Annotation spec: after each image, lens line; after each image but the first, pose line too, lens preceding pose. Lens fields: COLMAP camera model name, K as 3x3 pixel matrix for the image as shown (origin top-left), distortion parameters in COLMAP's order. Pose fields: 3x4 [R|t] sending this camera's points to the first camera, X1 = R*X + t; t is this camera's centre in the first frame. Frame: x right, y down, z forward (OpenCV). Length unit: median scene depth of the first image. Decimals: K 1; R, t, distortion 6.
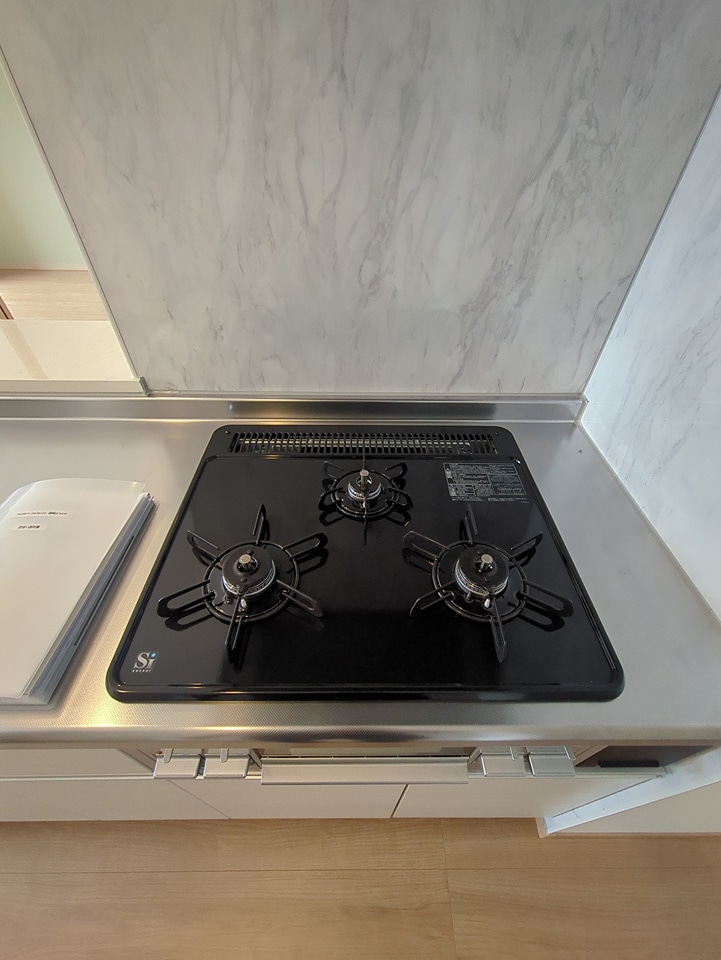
lens RADIAL K [[388.3, 0, 362.2], [0, 388.3, 478.8], [0, 0, 1]] dist [-0.000027, 0.000631]
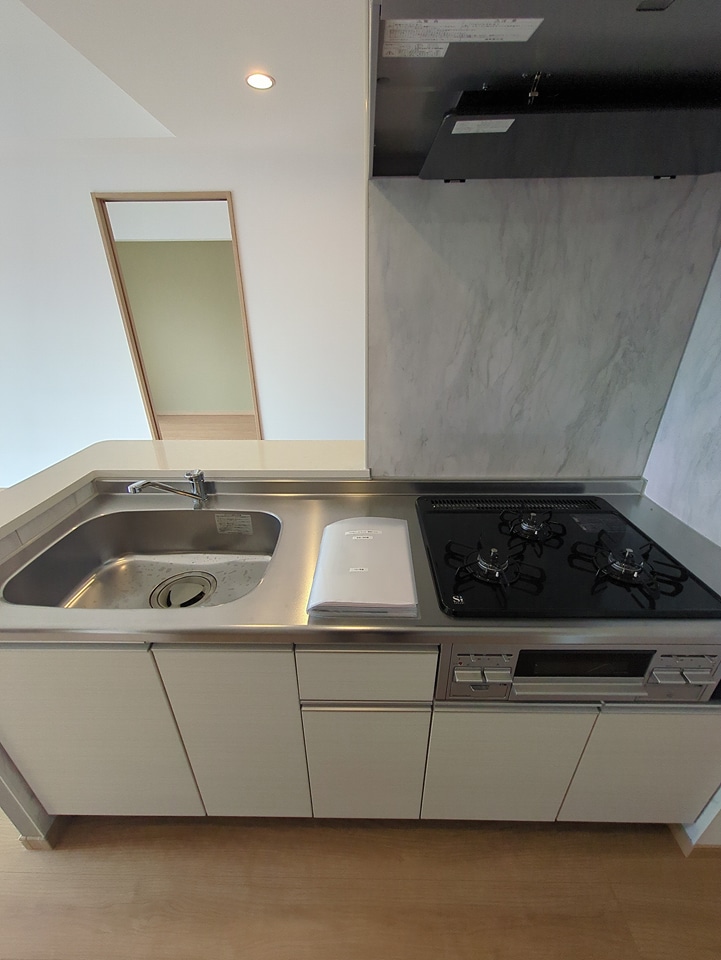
lens RADIAL K [[376.7, 0, 361.7], [0, 376.7, 481.7], [0, 0, 1]] dist [0.000143, 0.000059]
pose [[0.999708, -0.009497, -0.022203, -0.642633], [0.002187, 0.951251, -0.308409, 0.323223], [0.024050, 0.308271, 0.950995, -0.573626]]
